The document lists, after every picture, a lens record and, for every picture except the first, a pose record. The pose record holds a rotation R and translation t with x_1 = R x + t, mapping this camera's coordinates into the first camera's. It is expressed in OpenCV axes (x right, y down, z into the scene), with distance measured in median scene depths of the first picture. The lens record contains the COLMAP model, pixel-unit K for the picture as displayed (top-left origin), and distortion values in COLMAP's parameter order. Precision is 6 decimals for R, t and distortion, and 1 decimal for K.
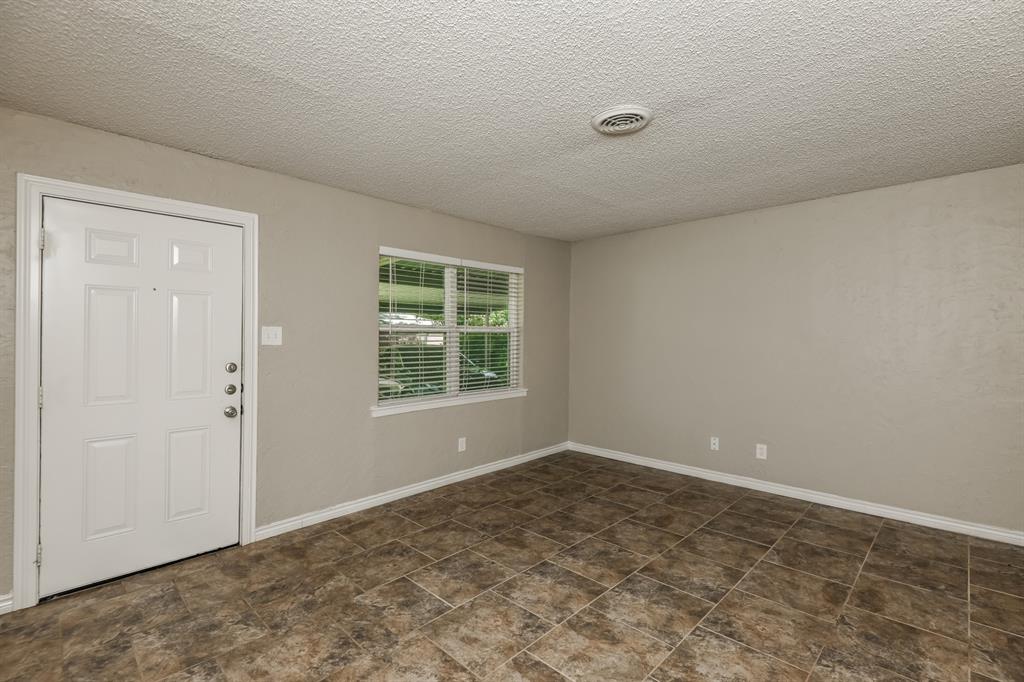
lens RADIAL K [[470.0, 0, 527.1], [0, 470.0, 349.2], [0, 0, 1]] dist [-0.005624, -0.006023]
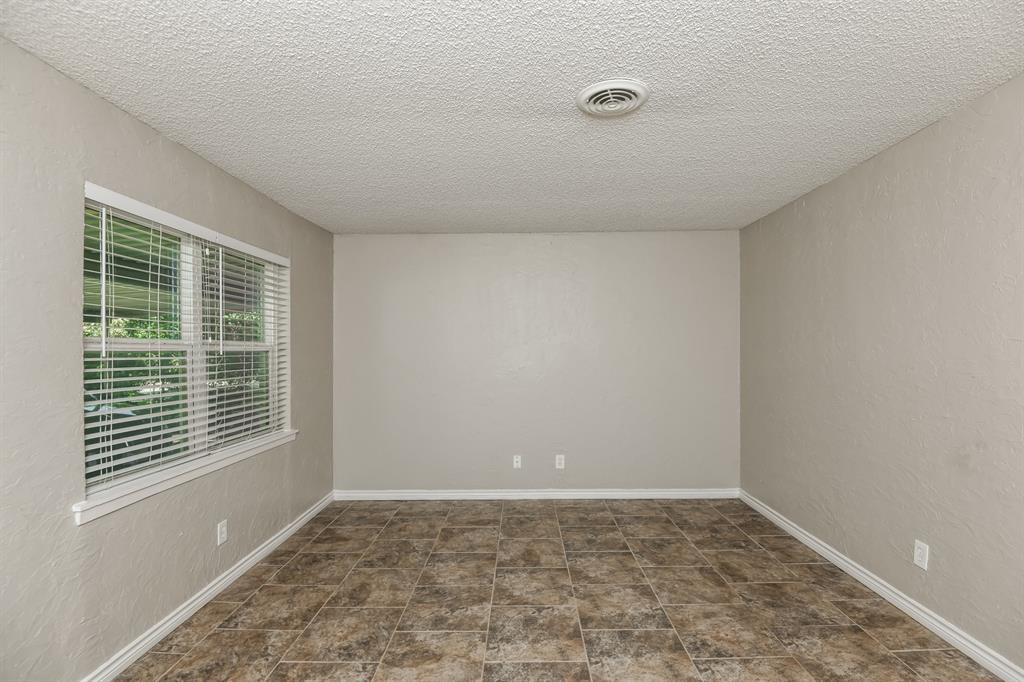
lens RADIAL K [[470.0, 0, 538.8], [0, 470.0, 354.2], [0, 0, 1]] dist [-0.005624, -0.006023]
pose [[0.725406, -0.013910, 0.688180, -0.306343], [0.027263, 0.999592, -0.008533, -0.019129], [-0.687781, 0.024951, 0.725490, 0.307708]]
